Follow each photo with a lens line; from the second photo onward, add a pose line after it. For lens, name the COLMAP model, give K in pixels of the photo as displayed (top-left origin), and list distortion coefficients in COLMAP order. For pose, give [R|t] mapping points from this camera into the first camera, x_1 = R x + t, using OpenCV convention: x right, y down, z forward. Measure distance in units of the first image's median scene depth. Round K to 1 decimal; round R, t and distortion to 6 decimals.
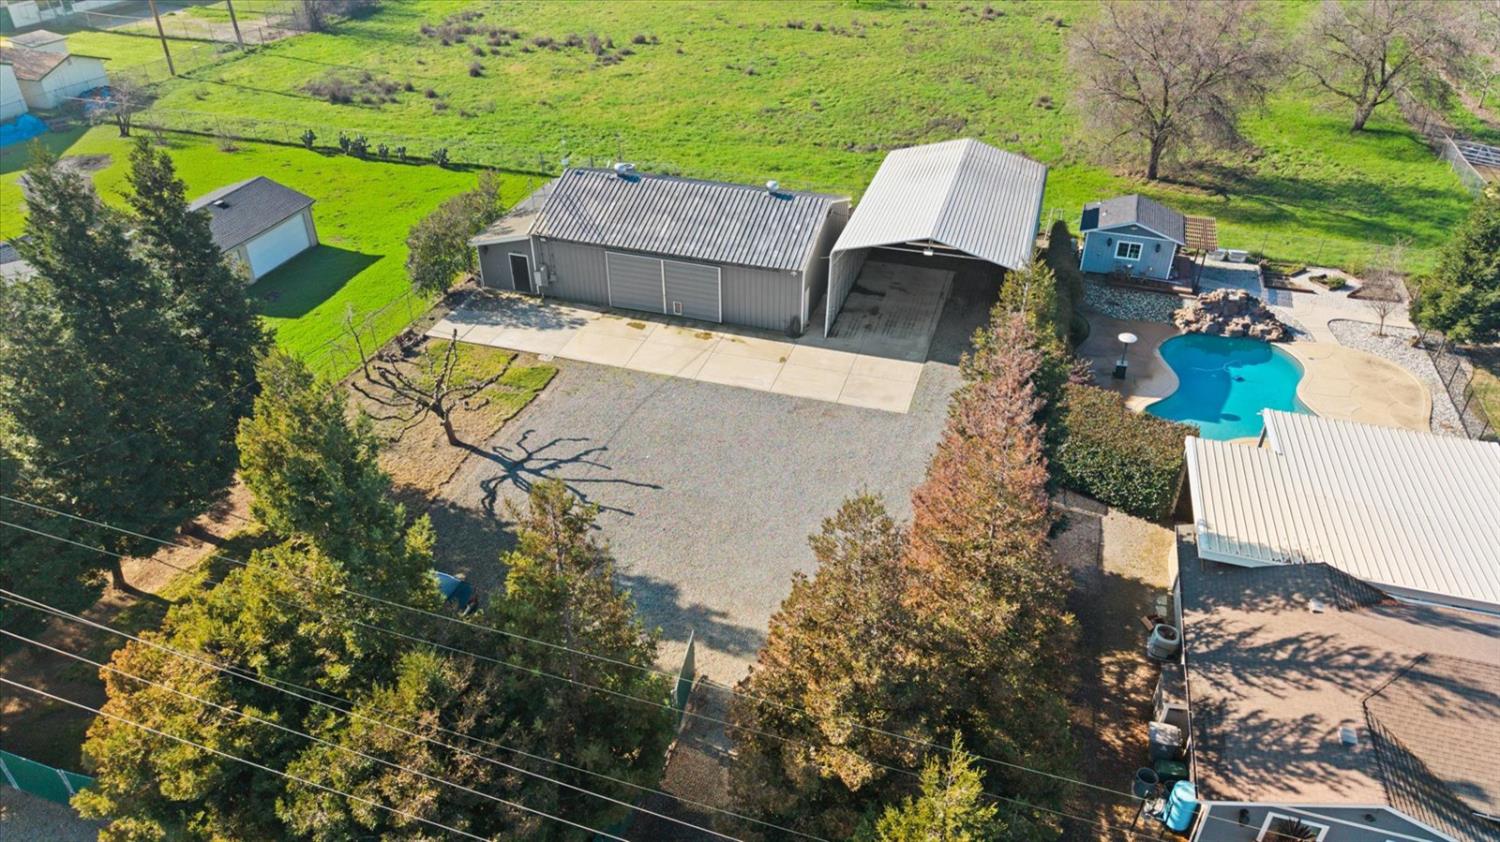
lens RADIAL K [[1012.2, 0, 750.0], [0, 1012.2, 421.0], [0, 0, 1]] dist [0.010440, 0.003414]
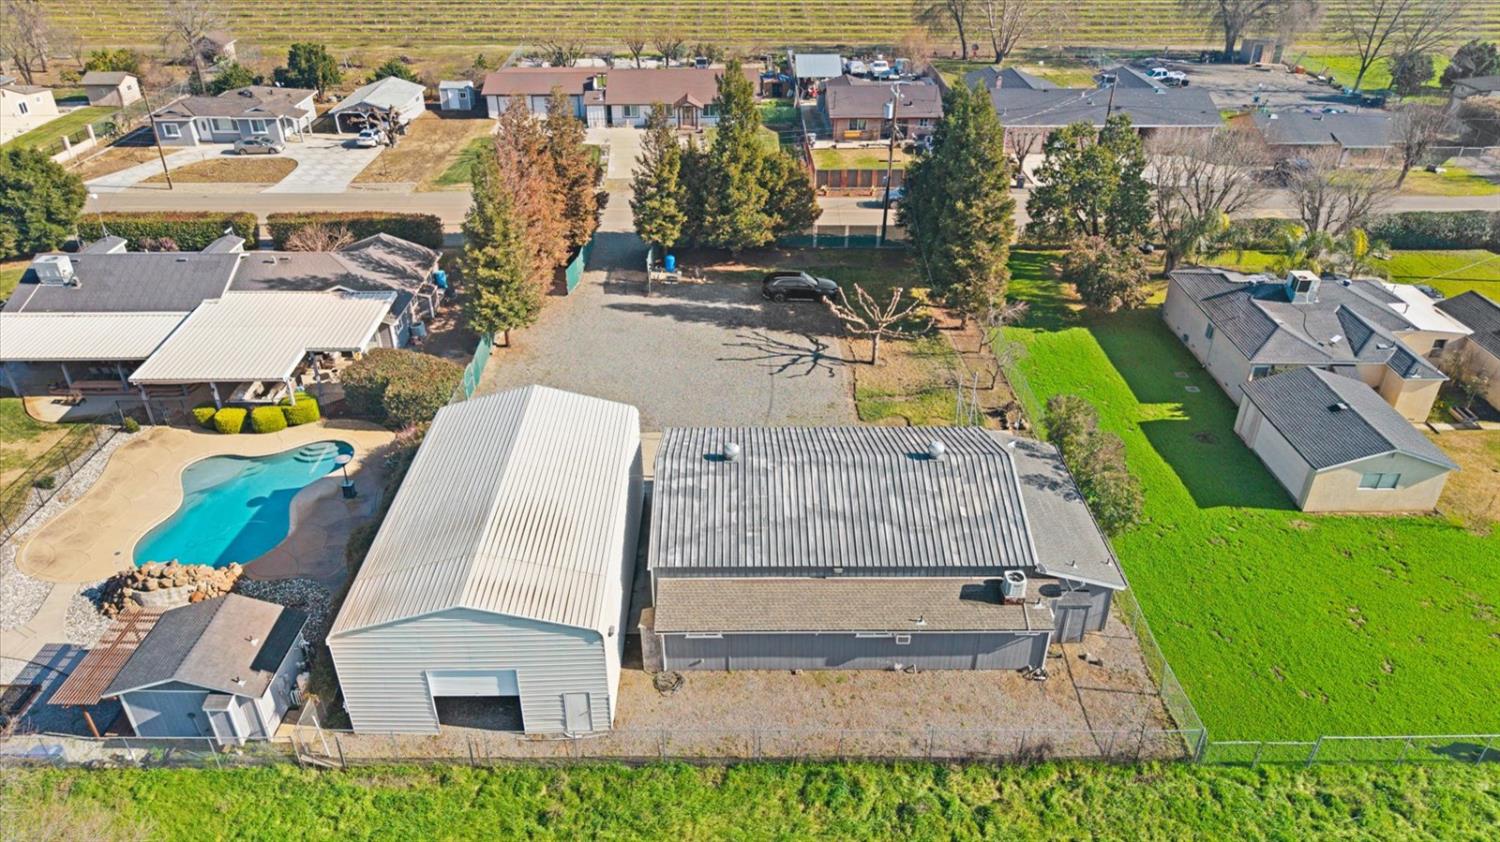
lens RADIAL K [[1006.4, 0, 757.1], [0, 1006.4, 425.3], [0, 0, 1]] dist [0.038082, -0.063874]
pose [[-0.949157, 0.156419, -0.273194, 0.226126], [-0.177357, 0.451286, 0.874577, -0.977926], [0.260089, 0.878563, -0.400599, 1.358202]]
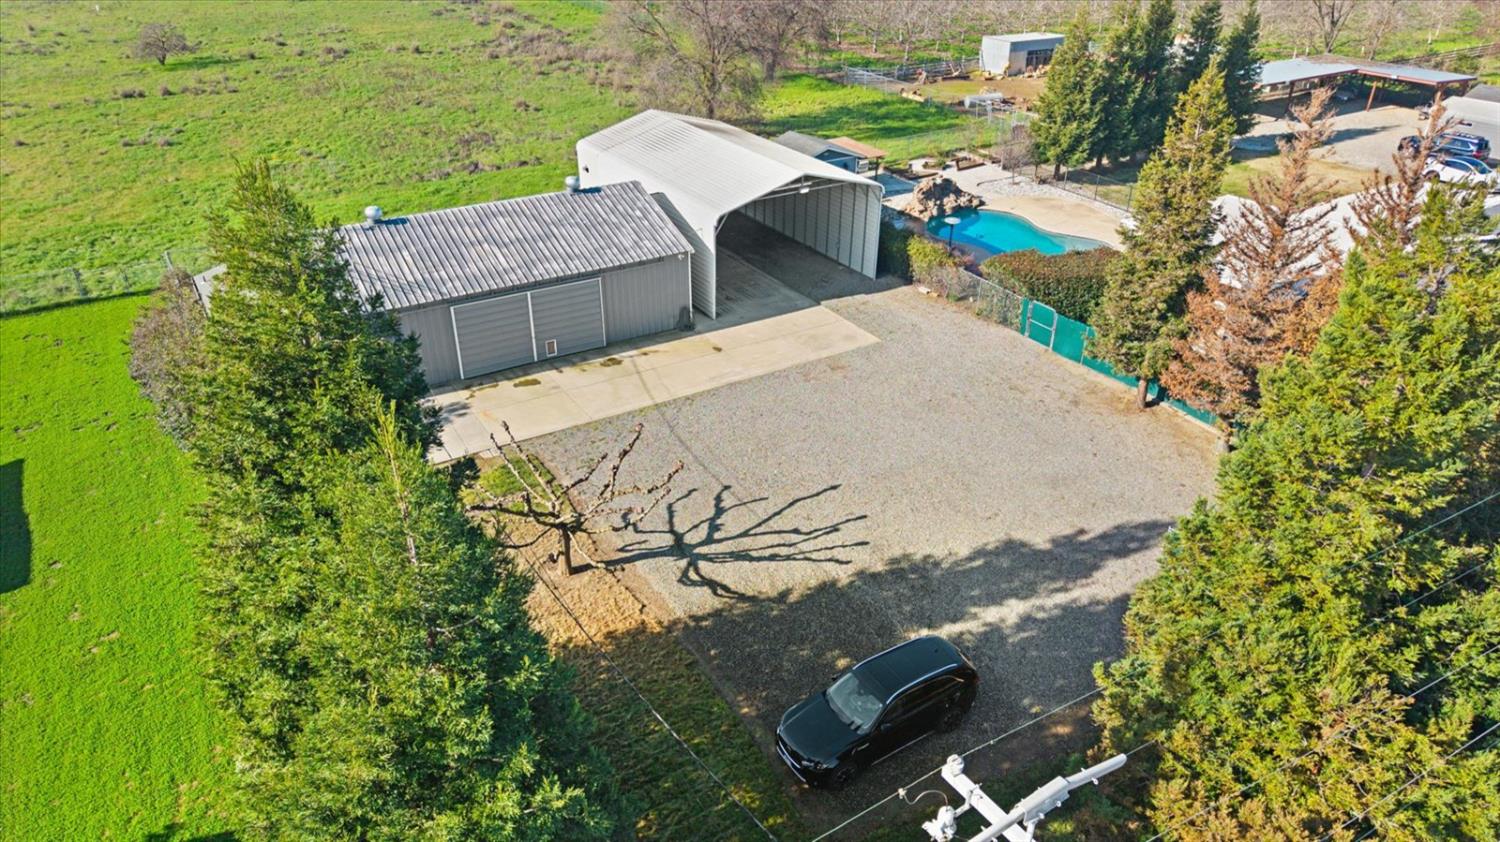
lens RADIAL K [[1018.3, 0, 750.0], [0, 1018.3, 421.0], [0, 0, 1]] dist [0.000042, -0.001170]
pose [[0.657781, -0.369226, 0.656503, -0.533892], [0.412284, 0.905938, 0.096424, -0.074795], [-0.630354, 0.207240, 0.748135, 0.317852]]
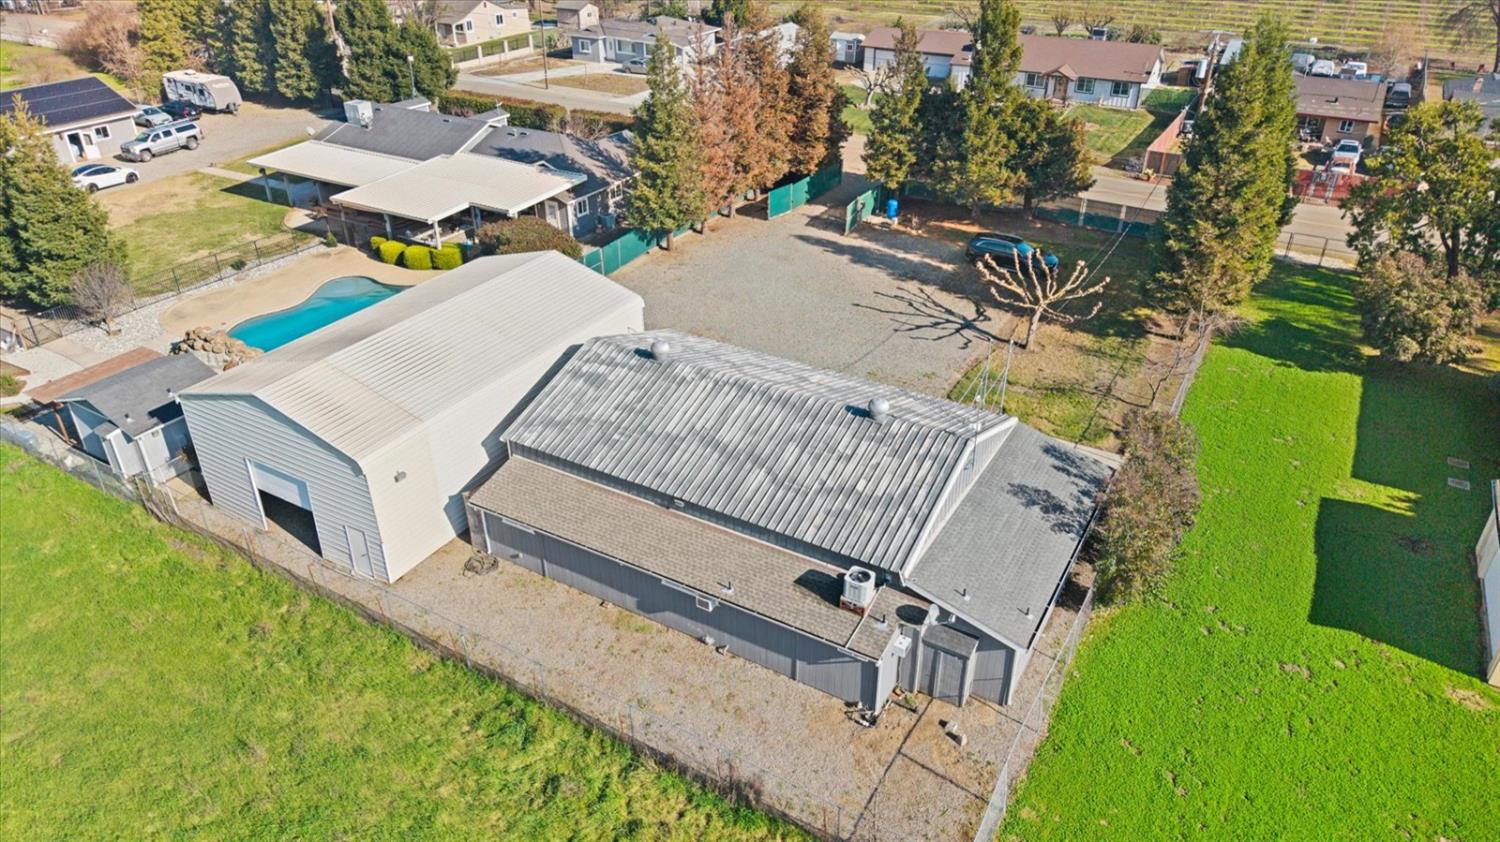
lens RADIAL K [[1018.3, 0, 750.0], [0, 1018.3, 421.0], [0, 0, 1]] dist [0.000042, -0.001170]
pose [[-0.975240, -0.114605, 0.189138, -0.180793], [0.115967, 0.463210, 0.878629, -0.839991], [-0.188306, 0.878807, -0.438450, 1.387388]]
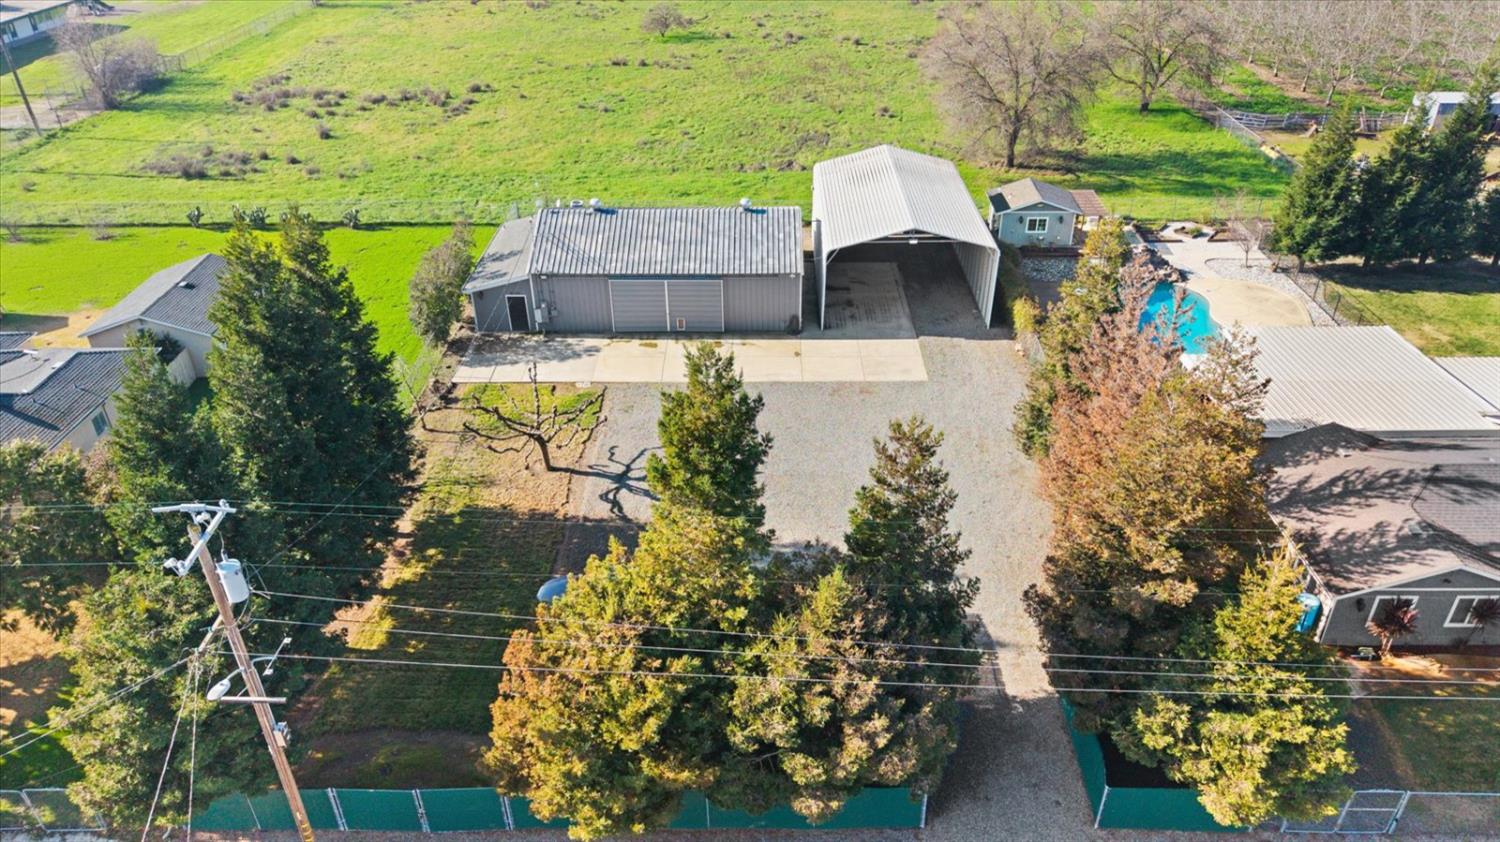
lens RADIAL K [[1041.3, 0, 739.2], [0, 1041.3, 420.9], [0, 0, 1]] dist [0.015362, -0.004880]
pose [[0.960782, -0.157440, 0.228277, -0.288957], [0.166181, 0.985903, -0.019462, 0.022285], [-0.221995, 0.056634, 0.973402, -0.086169]]
